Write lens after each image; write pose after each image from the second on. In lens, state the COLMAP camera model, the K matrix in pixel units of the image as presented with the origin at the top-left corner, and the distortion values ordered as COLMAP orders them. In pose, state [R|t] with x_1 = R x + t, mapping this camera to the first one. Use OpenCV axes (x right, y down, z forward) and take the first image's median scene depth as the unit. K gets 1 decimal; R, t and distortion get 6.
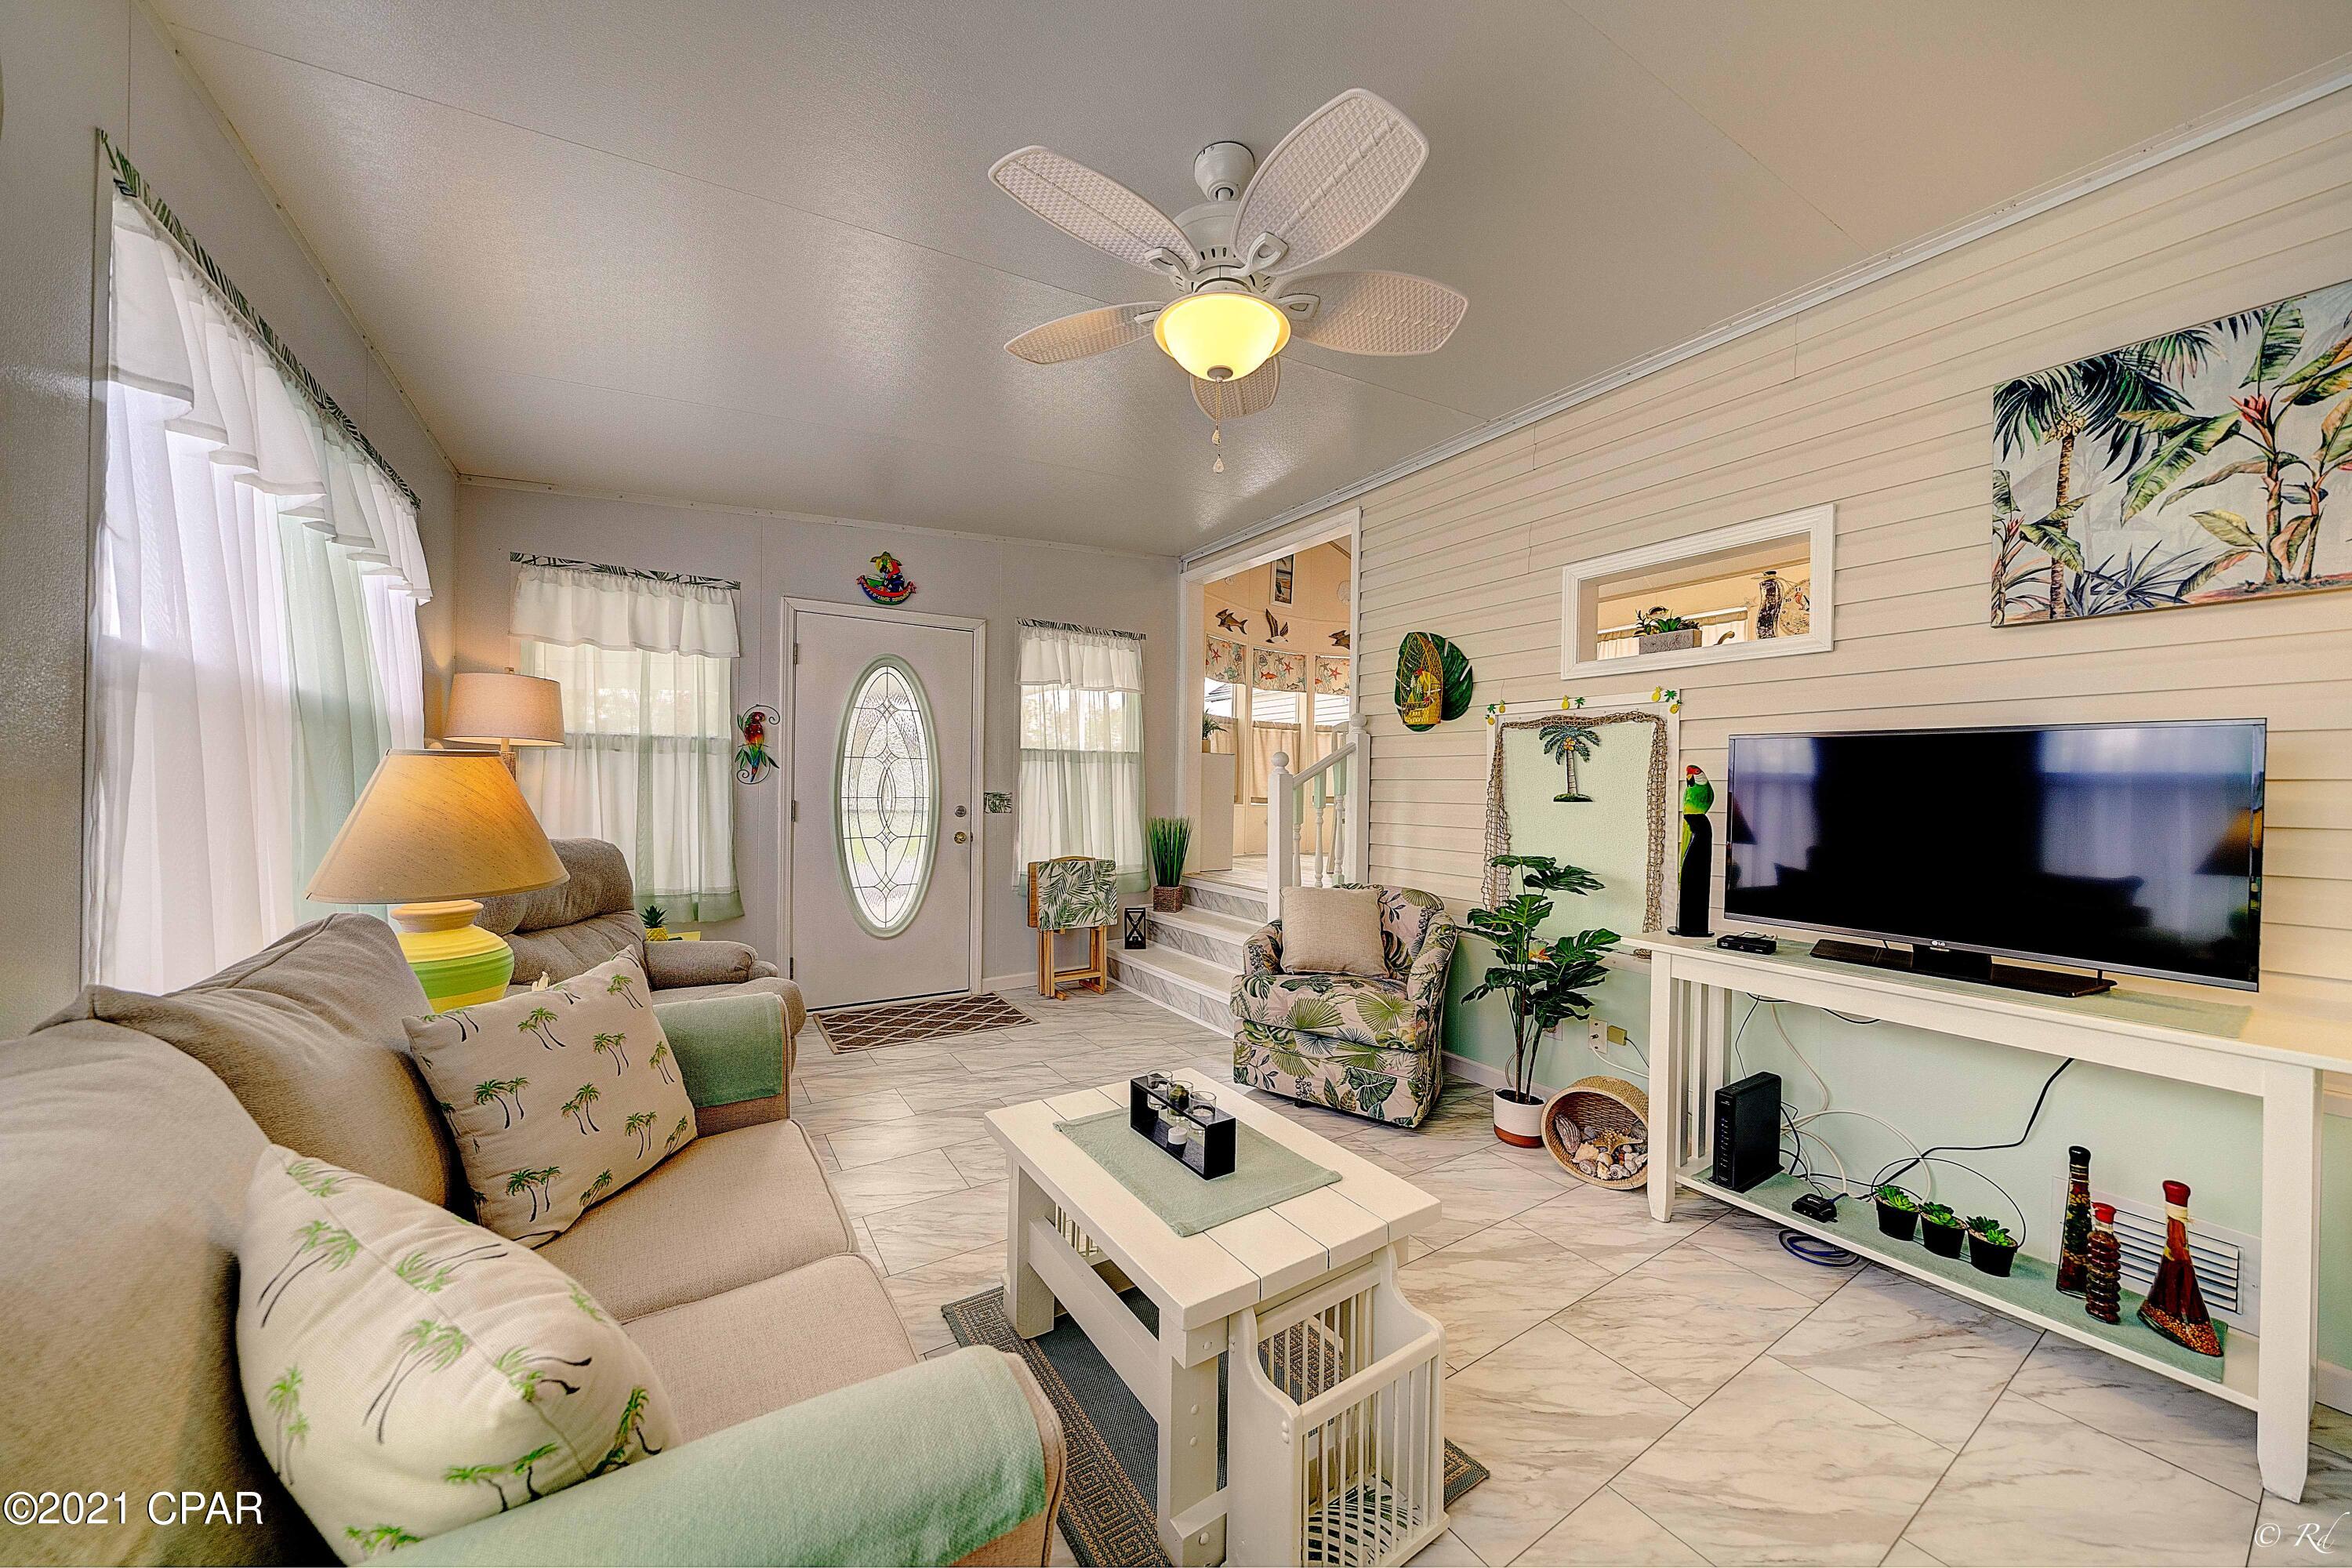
lens RADIAL K [[802.4, 0, 1173.7], [0, 802.4, 785.3], [0, 0, 1]] dist [-0.006702, -0.000047]
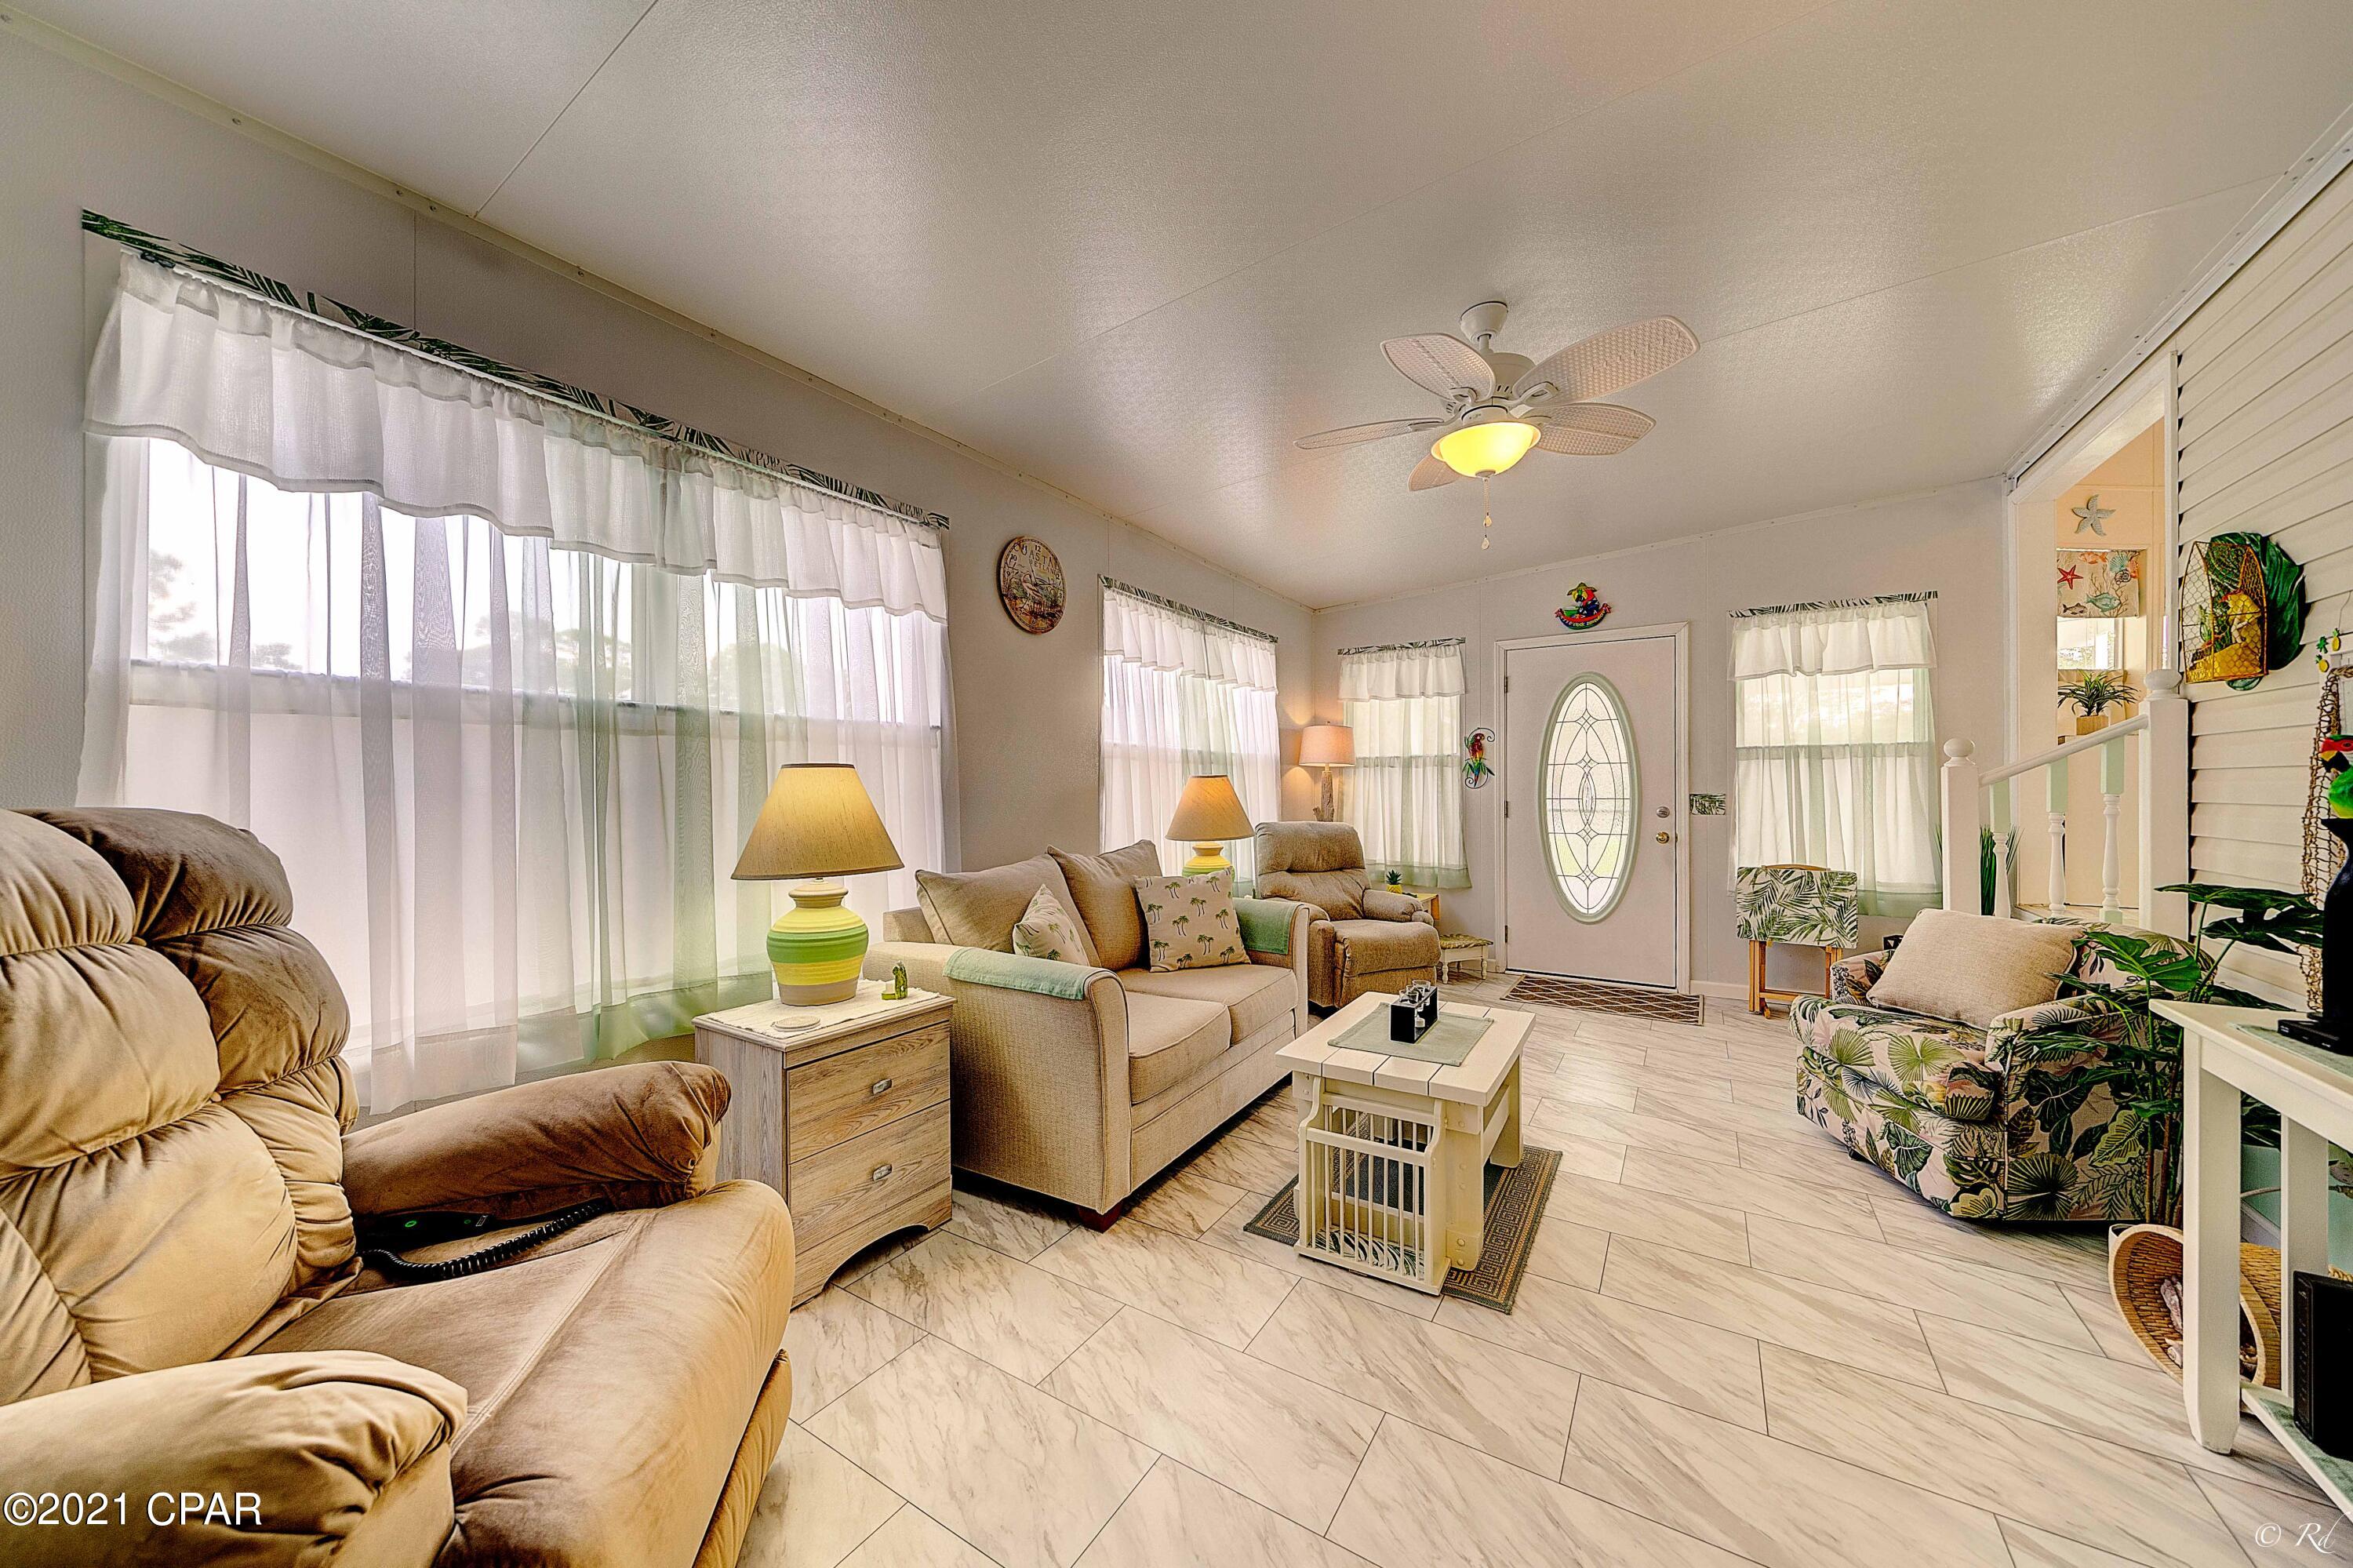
lens RADIAL K [[816.2, 0, 1165.4], [0, 816.2, 786.3], [0, 0, 1]] dist [-0.008997, -0.000178]
pose [[0.413901, -0.014992, -0.910199, 0.443720], [0.009806, 0.999880, -0.012010, 0.005510], [0.910269, -0.003955, 0.413998, -0.017096]]
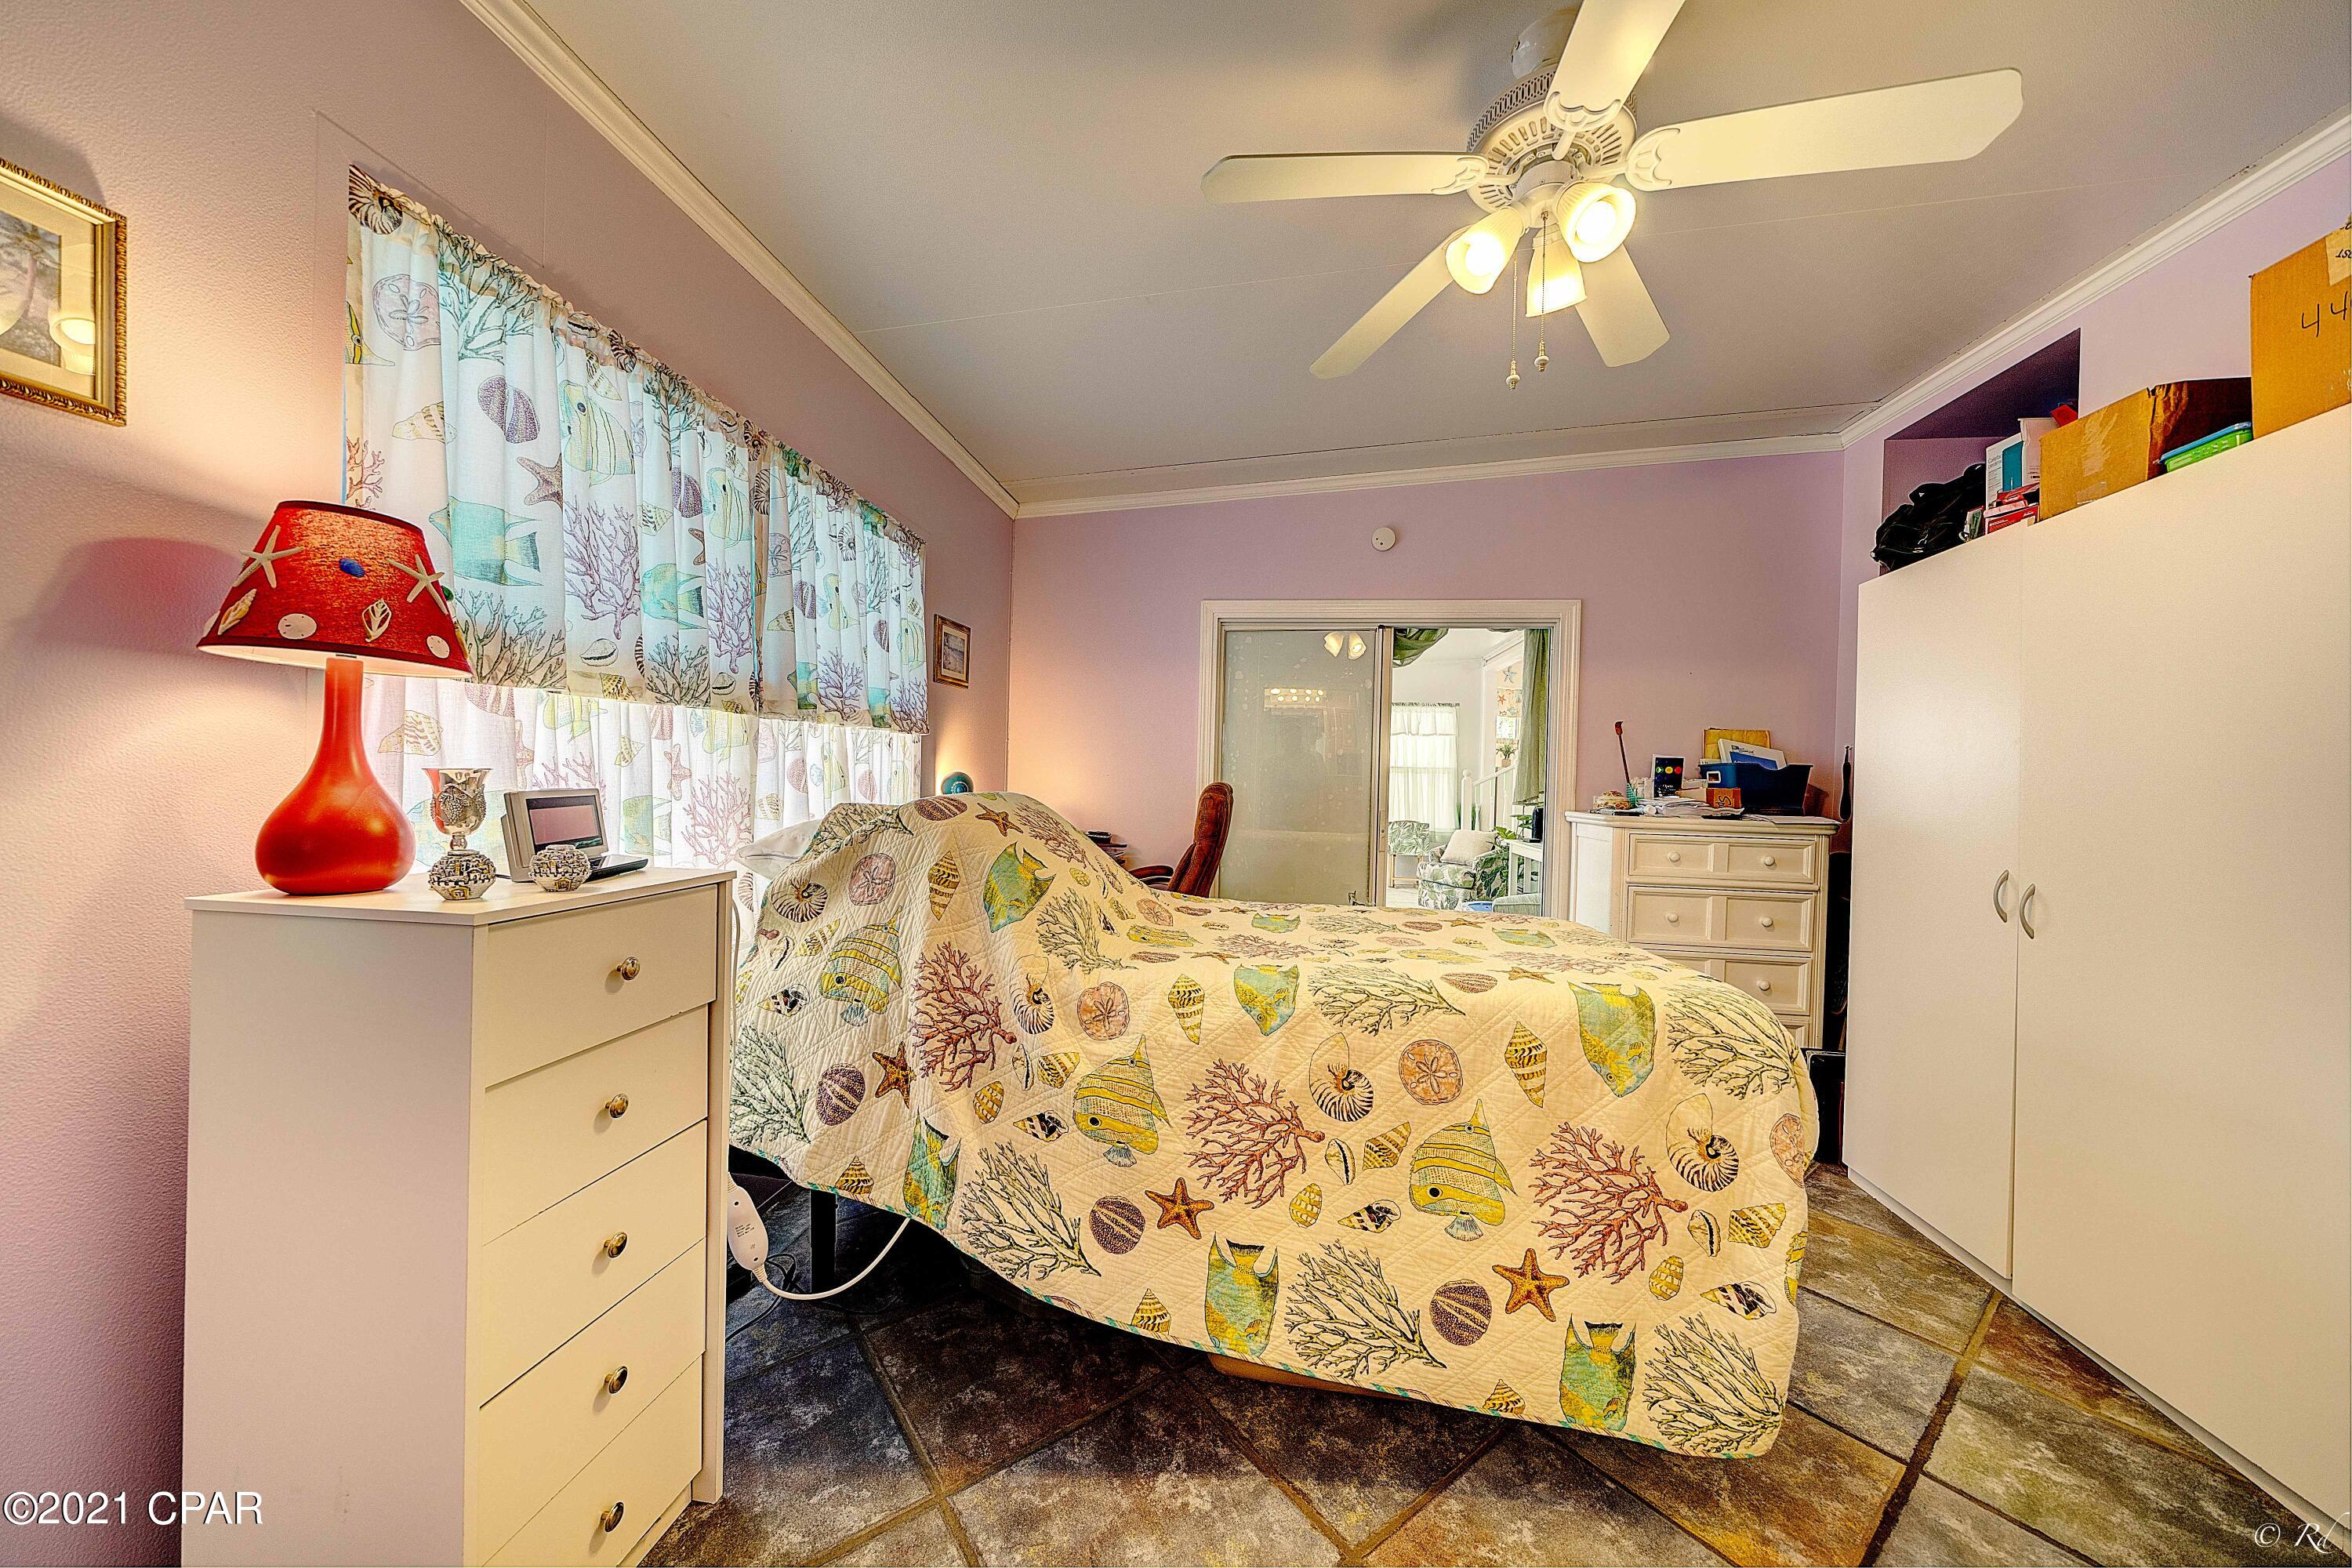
lens RADIAL K [[802.8, 0, 1174.9], [0, 802.8, 784.9], [0, 0, 1]] dist [-0.005417, 0.000090]
pose [[0.755921, -0.009297, -0.654597, 0.785818], [0.006403, 0.999956, -0.006808, 0.007908], [0.654632, 0.000955, 0.755947, -0.915509]]
